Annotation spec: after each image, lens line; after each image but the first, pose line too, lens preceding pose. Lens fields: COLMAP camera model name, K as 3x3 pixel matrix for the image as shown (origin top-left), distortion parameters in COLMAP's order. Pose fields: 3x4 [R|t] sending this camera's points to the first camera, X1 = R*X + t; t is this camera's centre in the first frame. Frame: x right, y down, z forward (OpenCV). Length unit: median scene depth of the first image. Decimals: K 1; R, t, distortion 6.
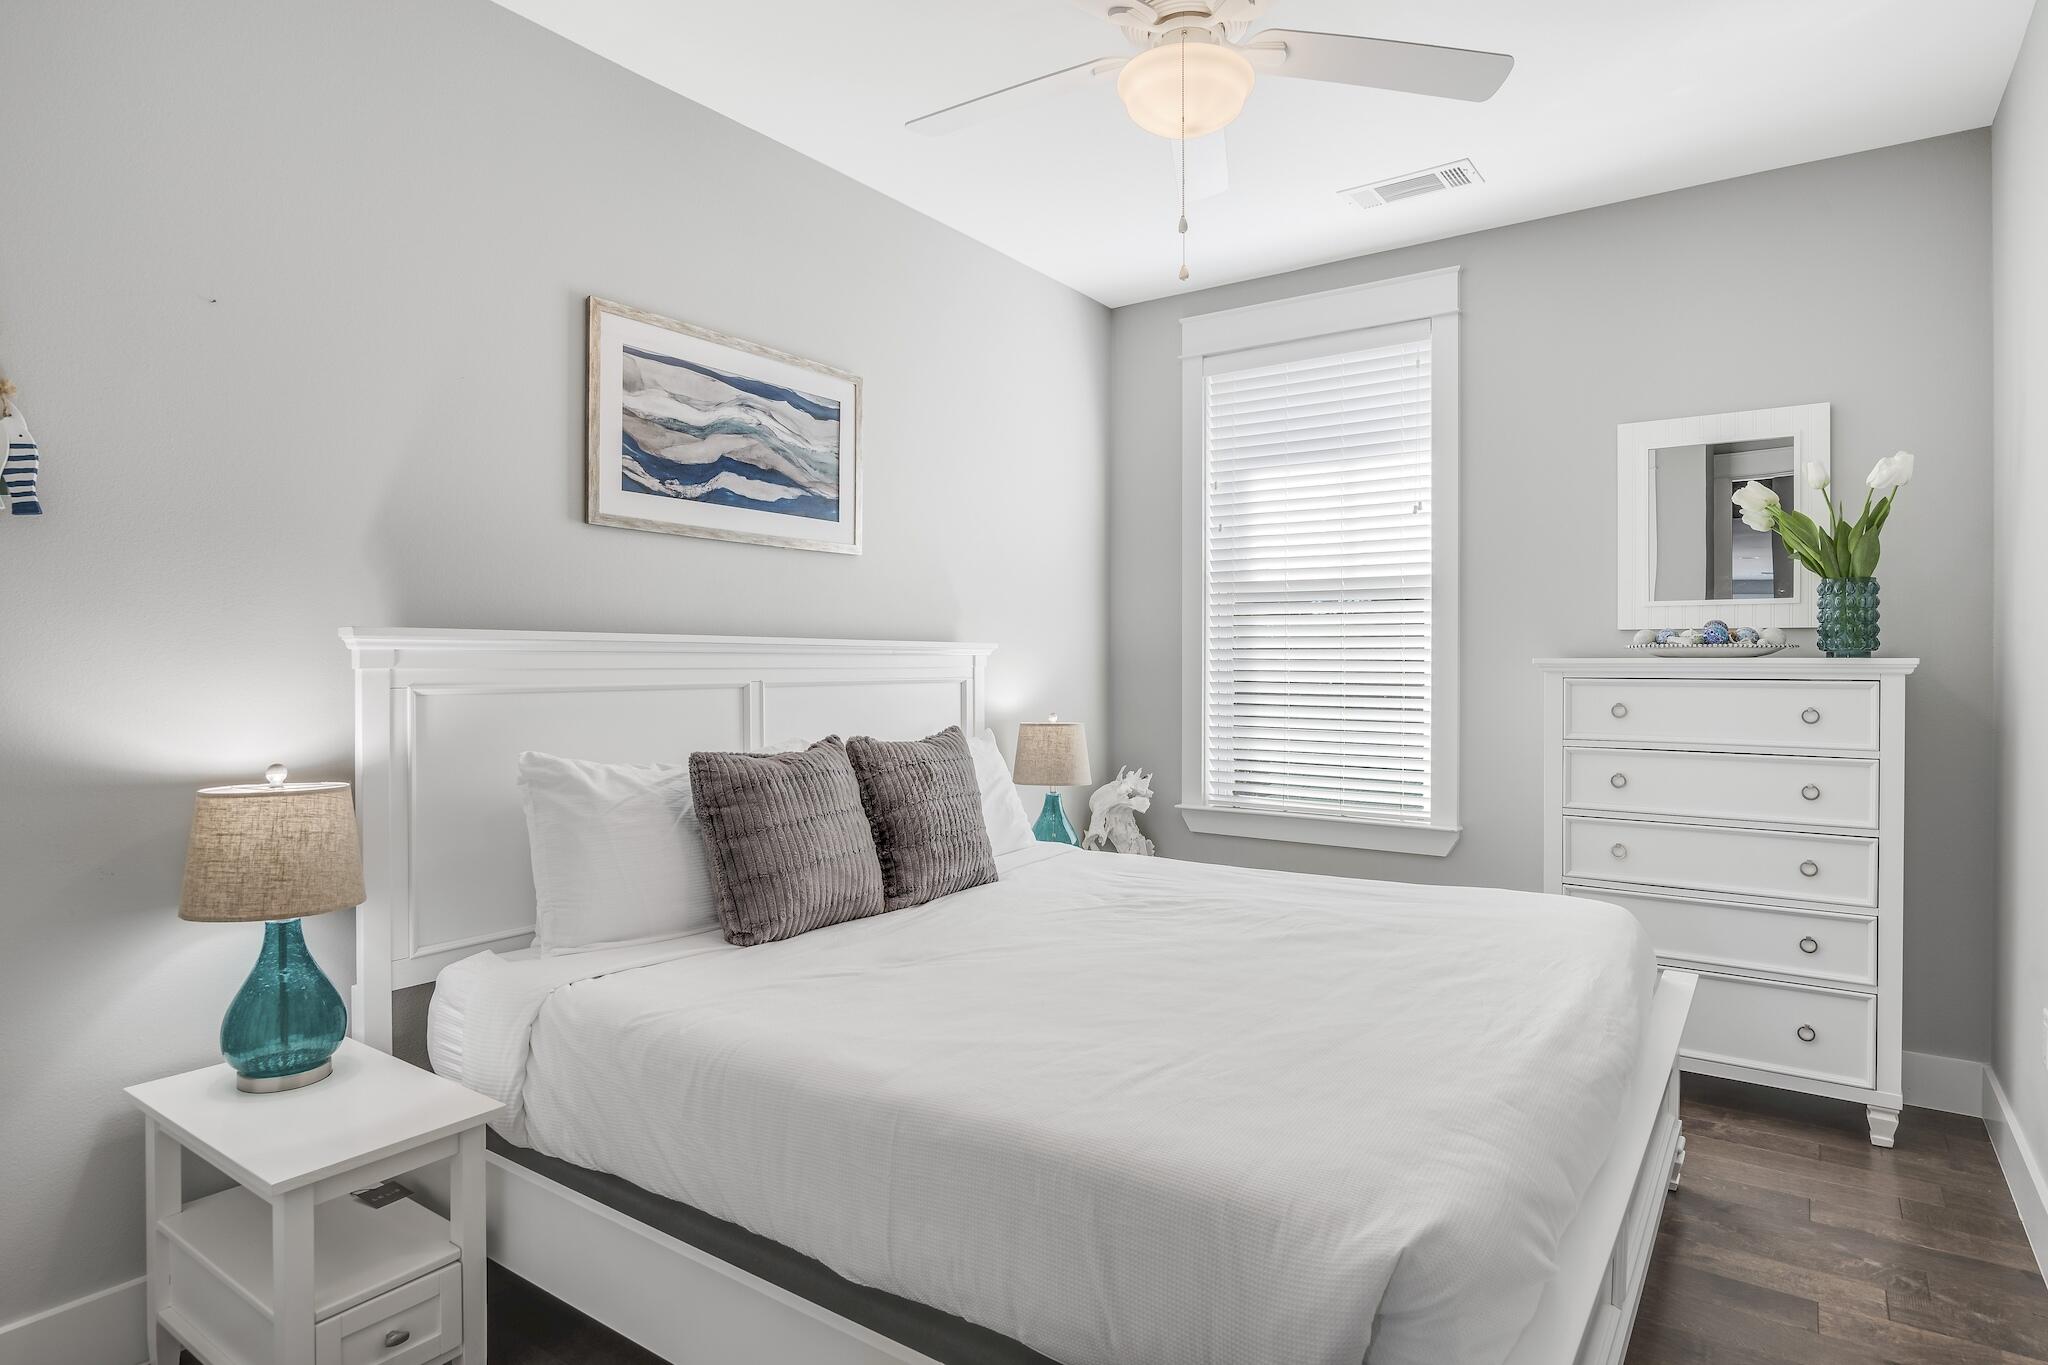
lens RADIAL K [[1054.5, 0, 1009.9], [0, 1054.5, 654.6], [0, 0, 1]] dist [-0.005611, -0.000290]
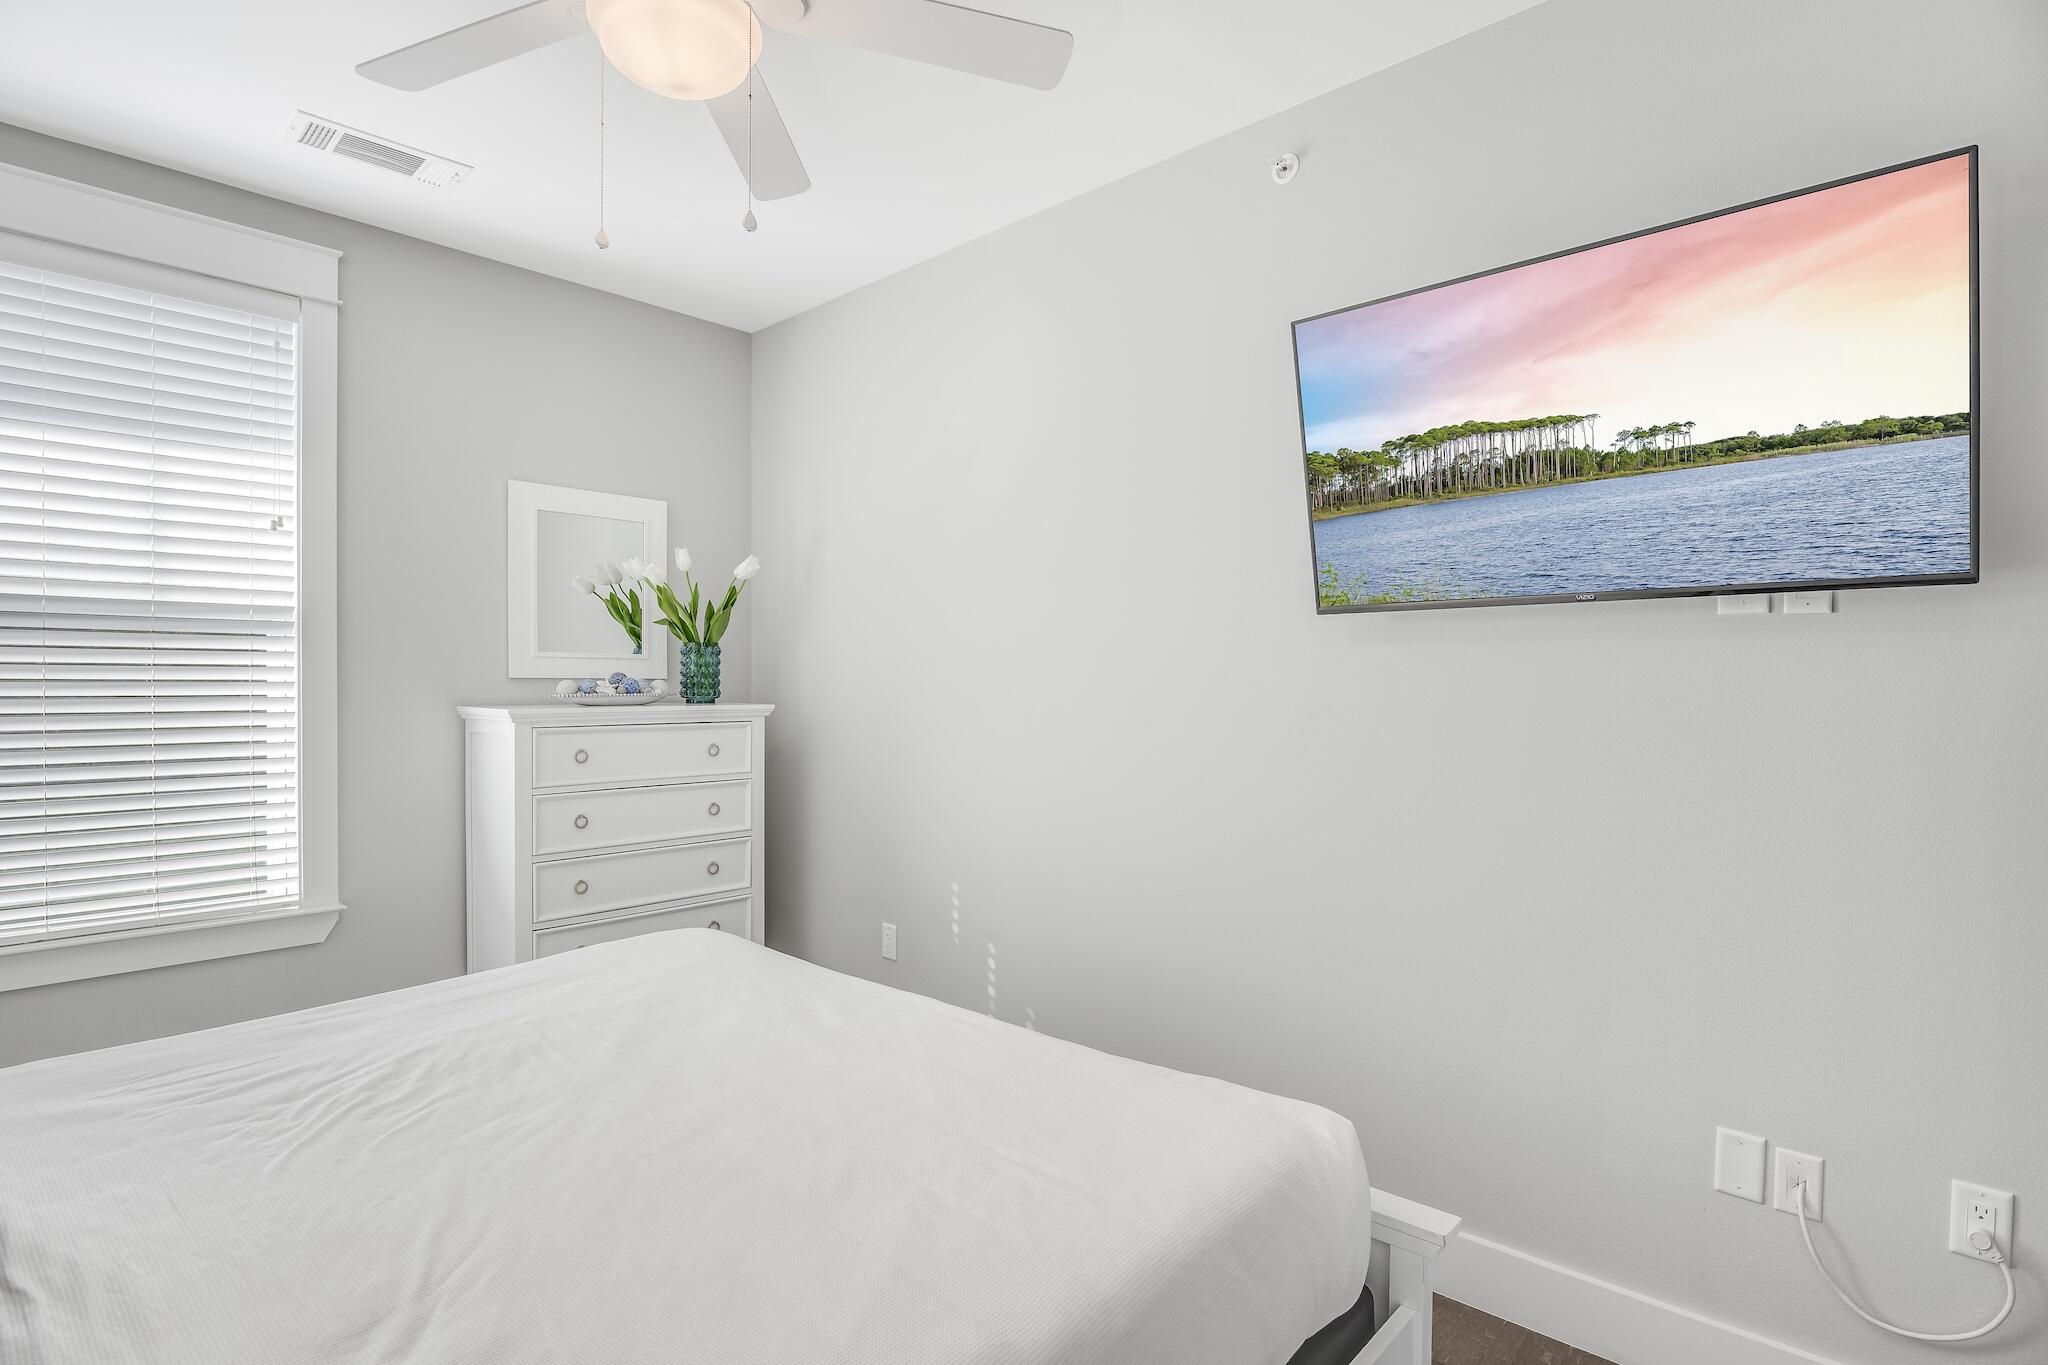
lens RADIAL K [[1010.8, 0, 1015.3], [0, 1010.8, 688.0], [0, 0, 1]] dist [-0.019056, -0.001166]
pose [[0.156824, -0.004722, 0.987615, -0.295772], [-0.002655, 0.999983, 0.005203, -0.018685], [-0.987623, -0.003438, 0.156809, 0.327380]]
